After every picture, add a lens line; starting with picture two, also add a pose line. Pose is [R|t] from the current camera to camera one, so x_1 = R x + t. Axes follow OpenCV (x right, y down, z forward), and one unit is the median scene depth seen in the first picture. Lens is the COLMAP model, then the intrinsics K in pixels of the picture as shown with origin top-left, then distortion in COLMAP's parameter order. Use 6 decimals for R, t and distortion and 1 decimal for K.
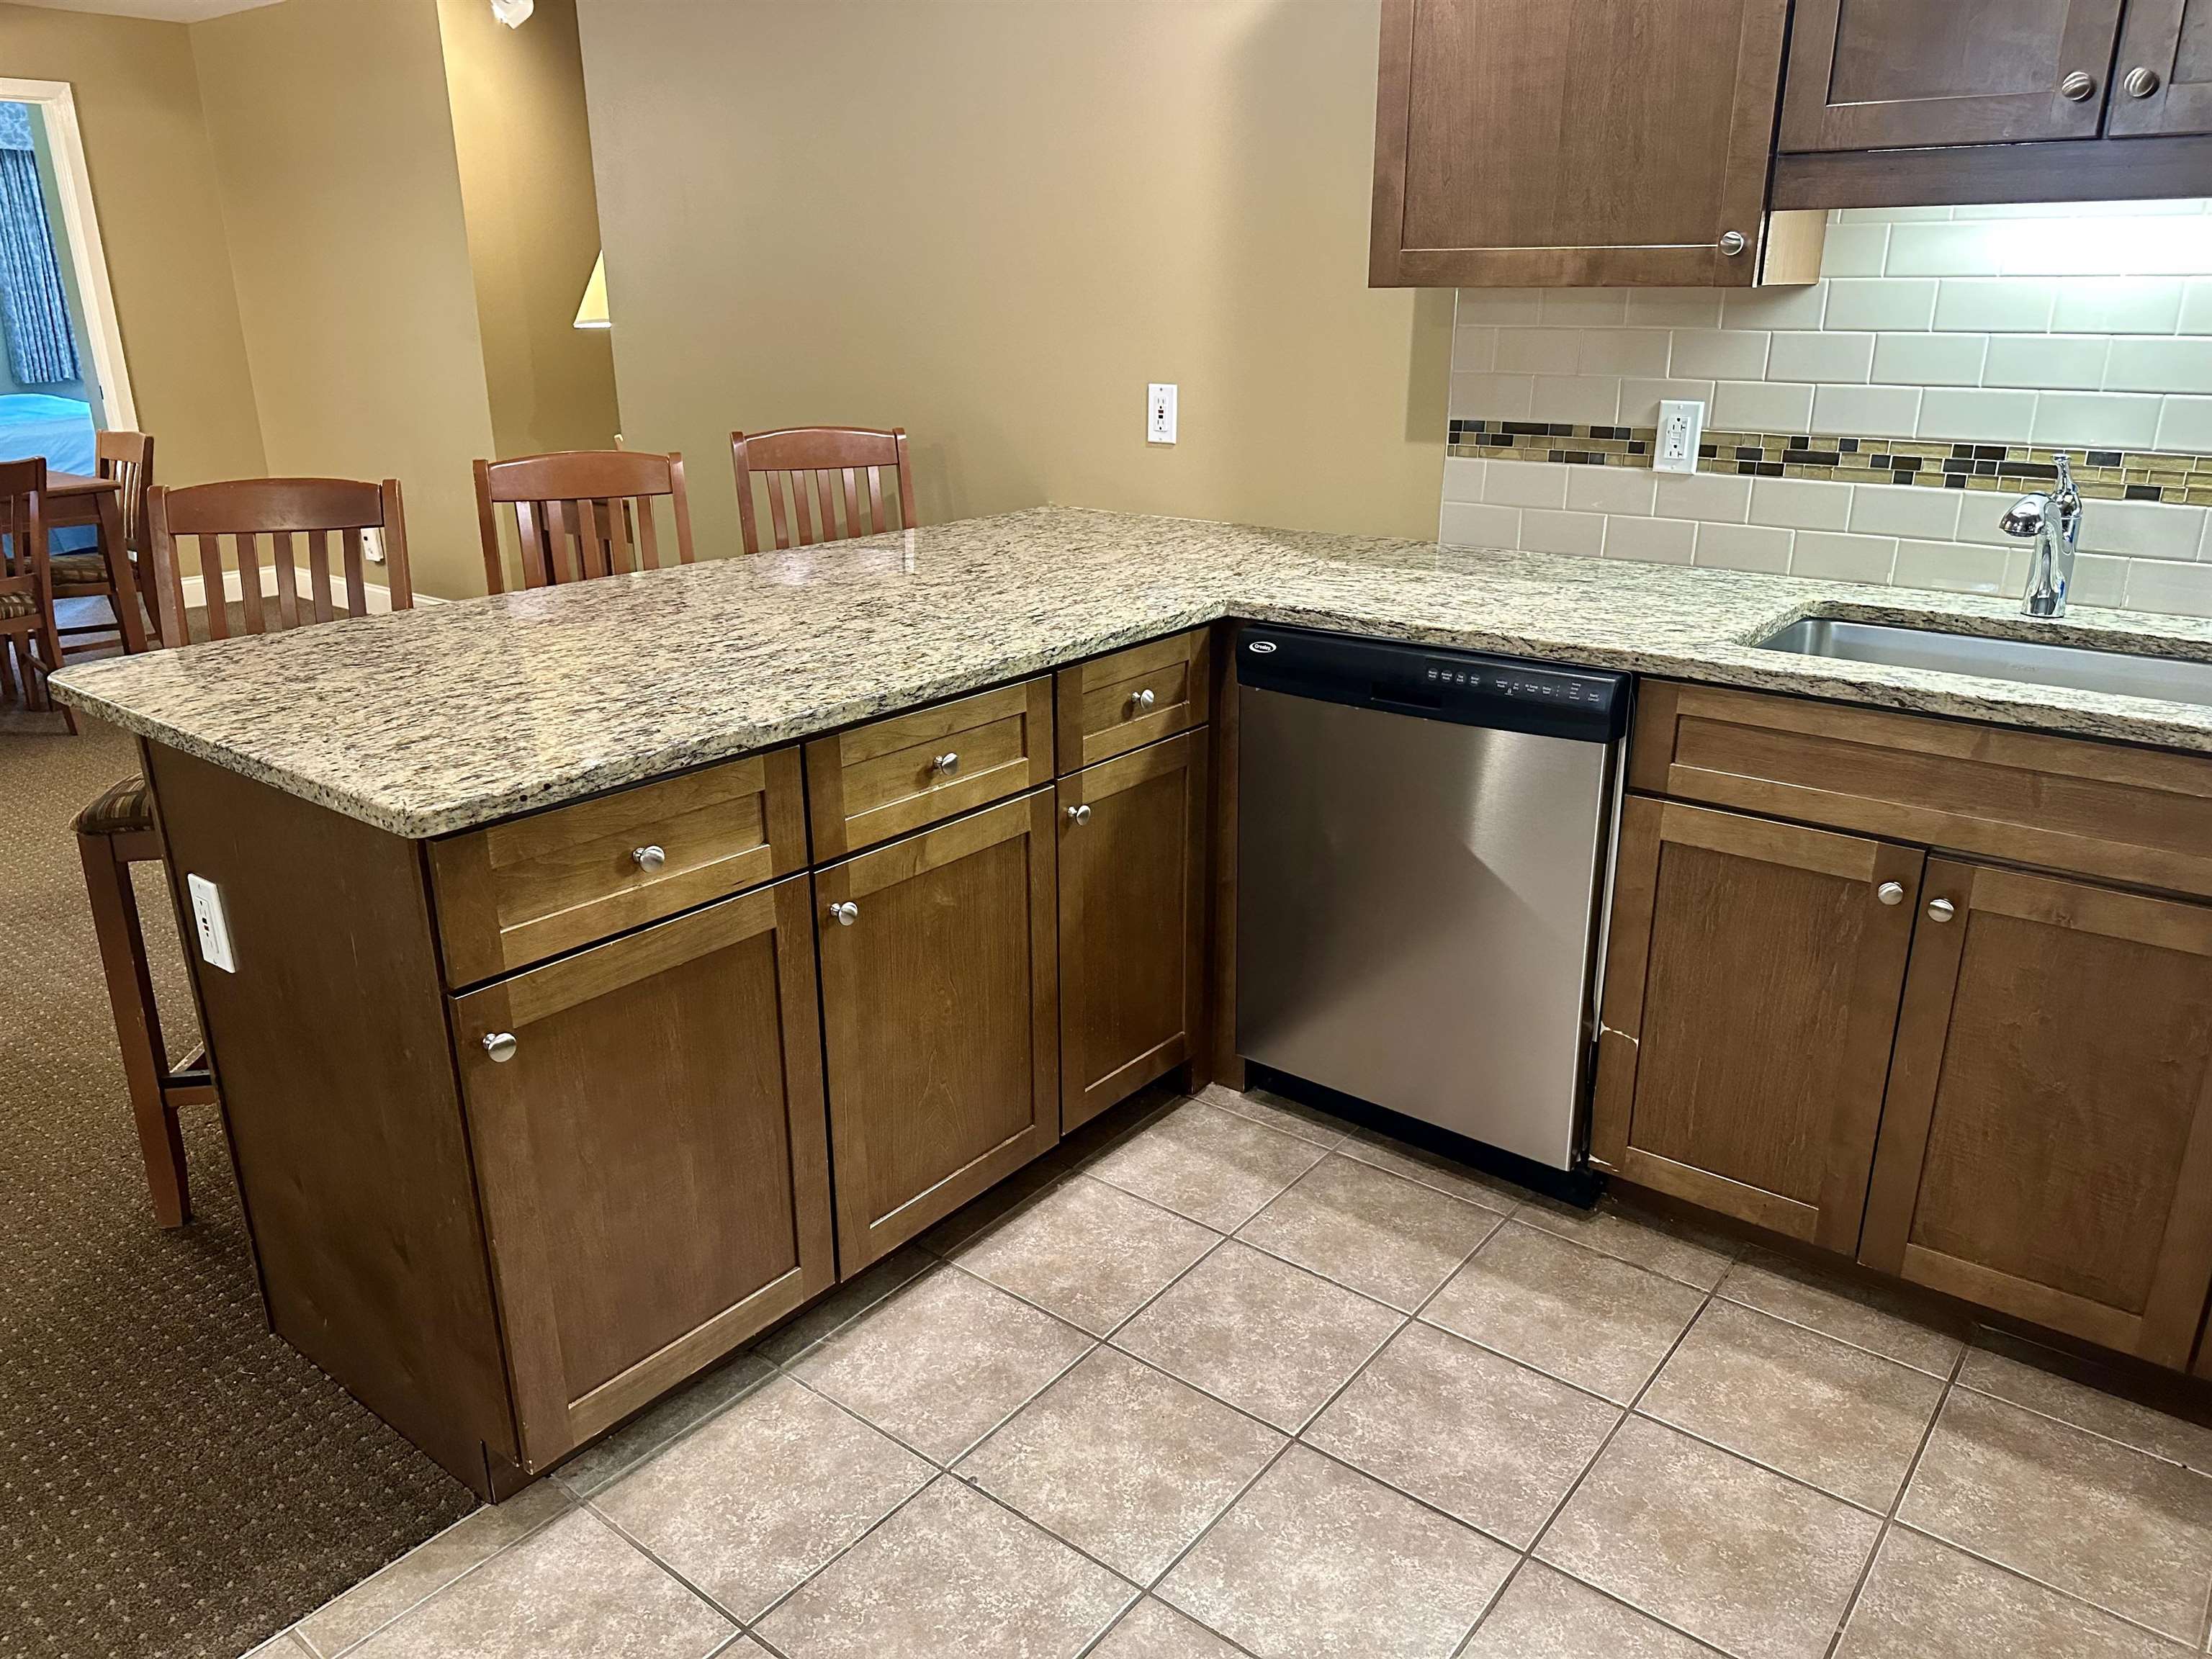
lens RADIAL K [[1561.9, 0, 1095.9], [0, 1561.9, 835.6], [0, 0, 1]] dist [0.062863, -0.072271]
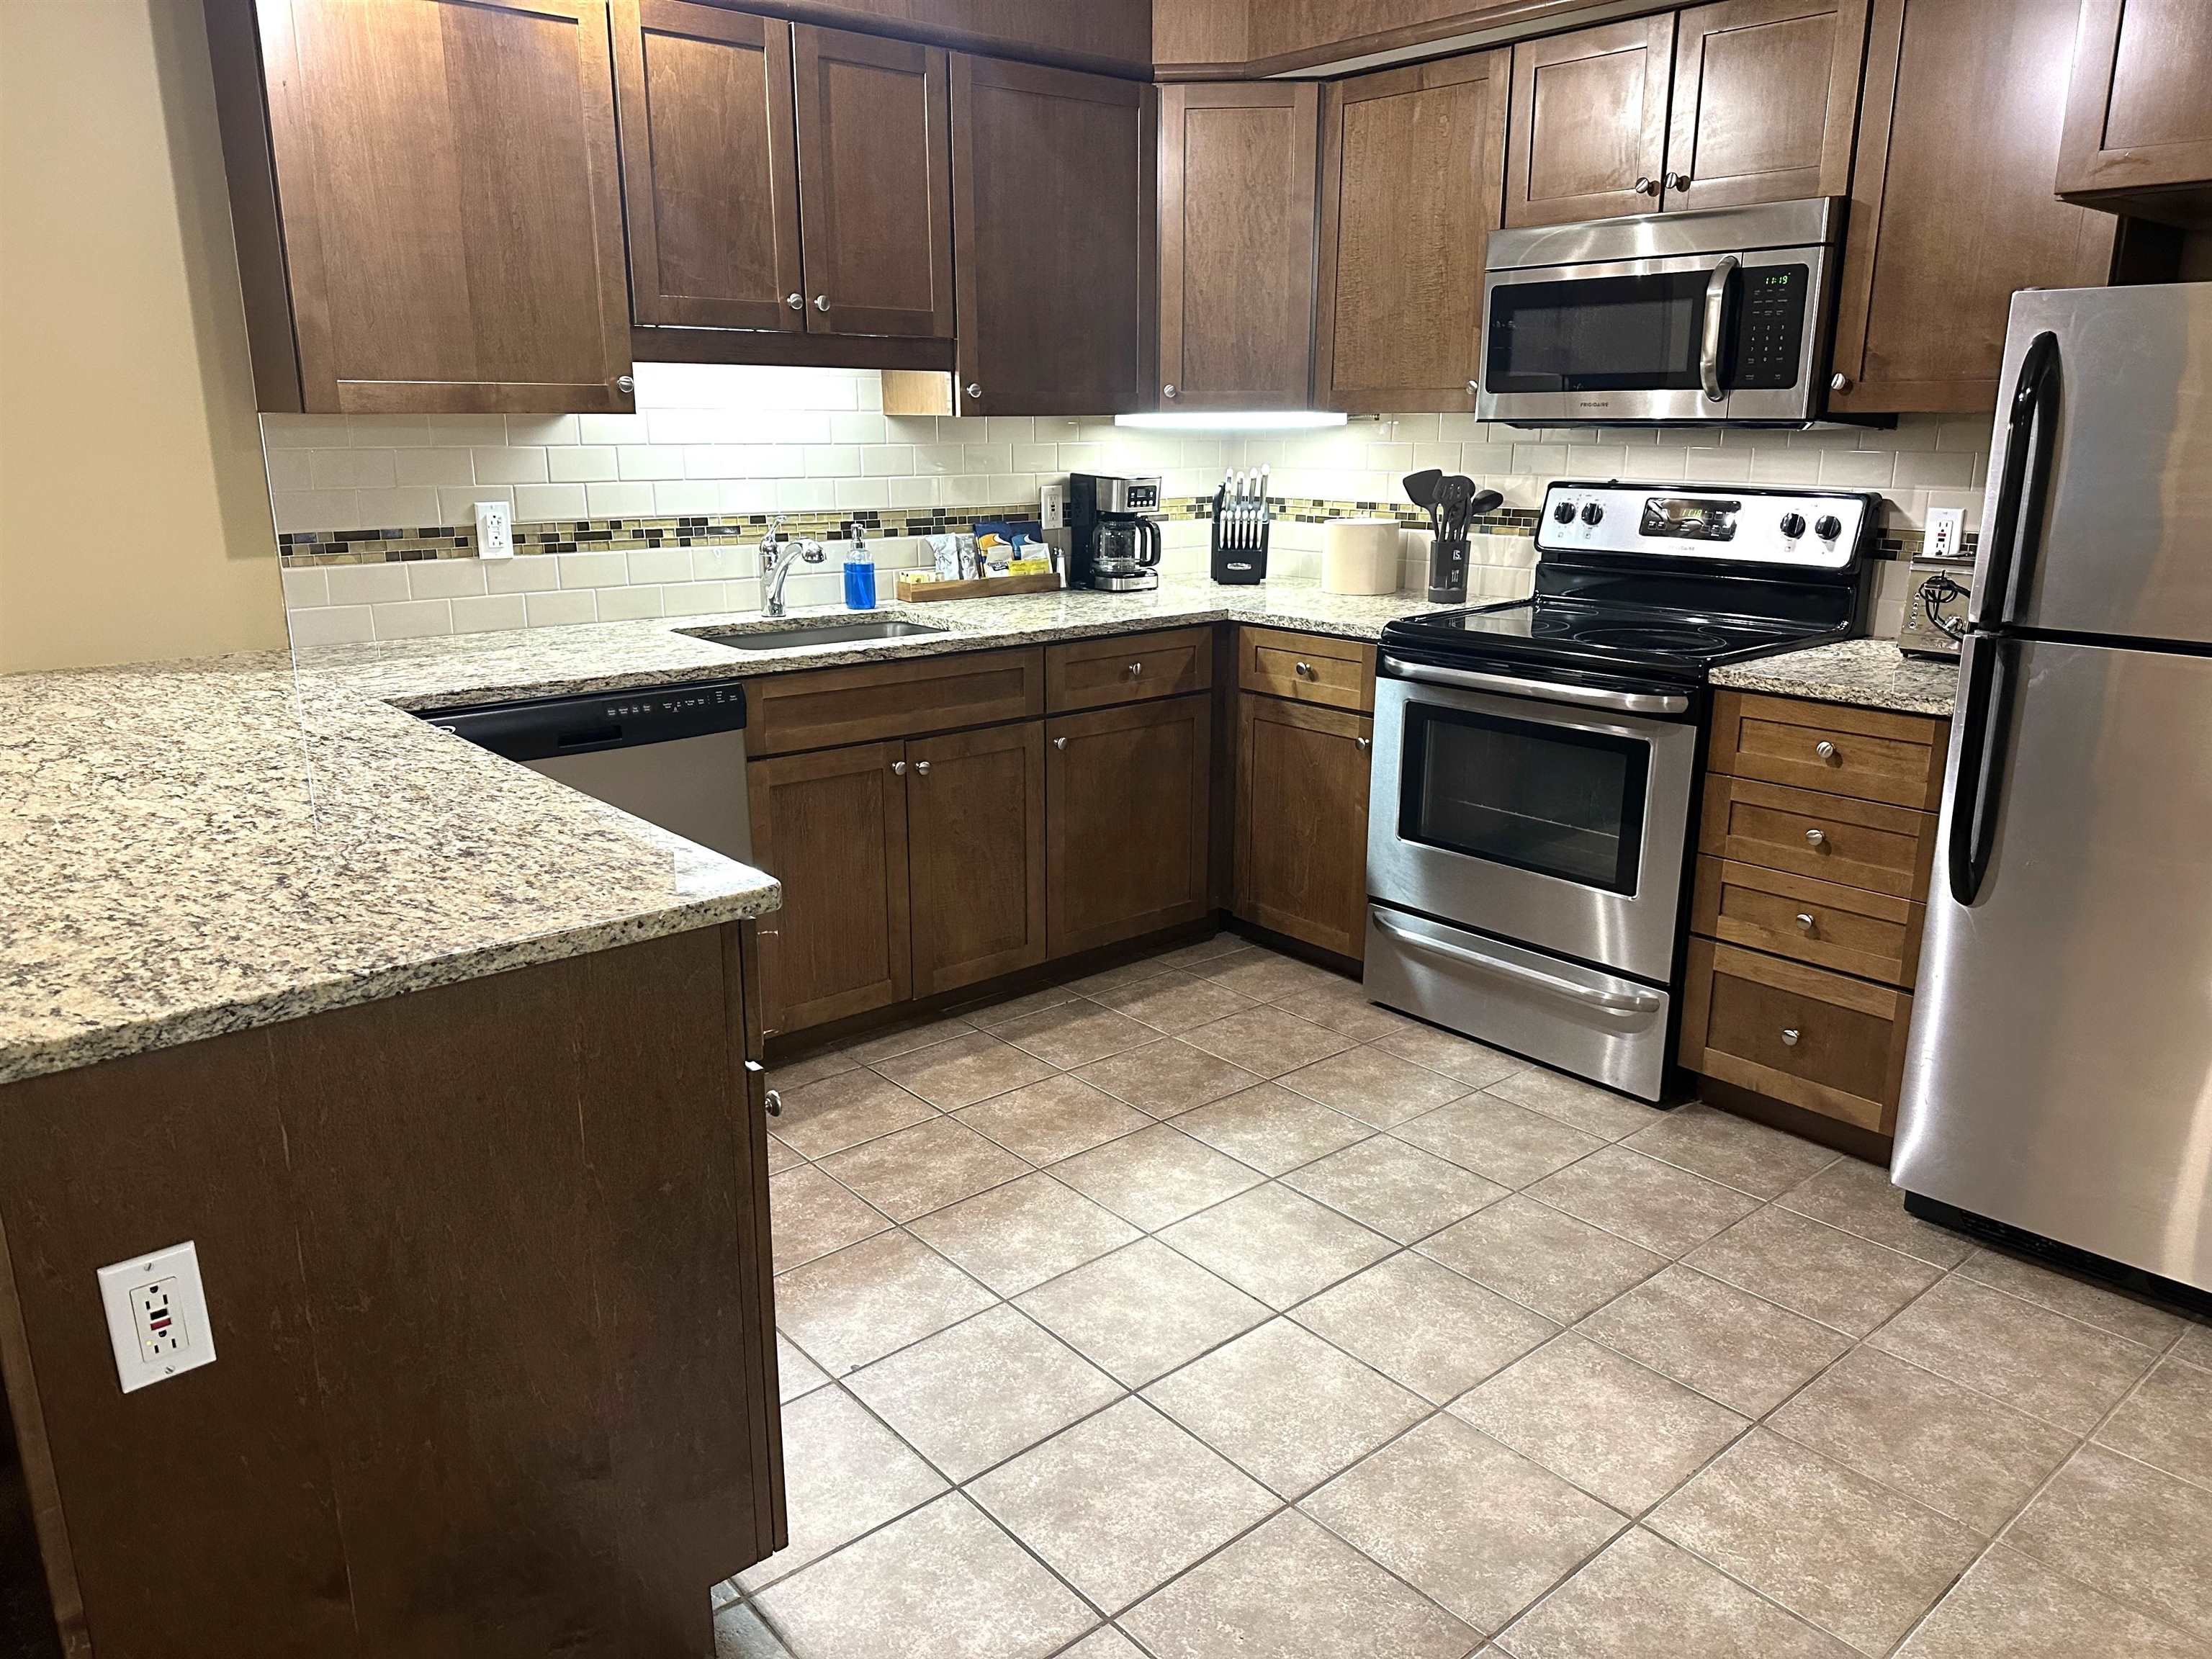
lens RADIAL K [[1561.9, 0, 1095.9], [0, 1561.9, 835.6], [0, 0, 1]] dist [0.062863, -0.072271]
pose [[0.200172, -0.252853, 0.946571, -0.883315], [0.326104, 0.928233, 0.178993, -0.105178], [-0.923898, 0.272851, 0.268263, 0.313766]]
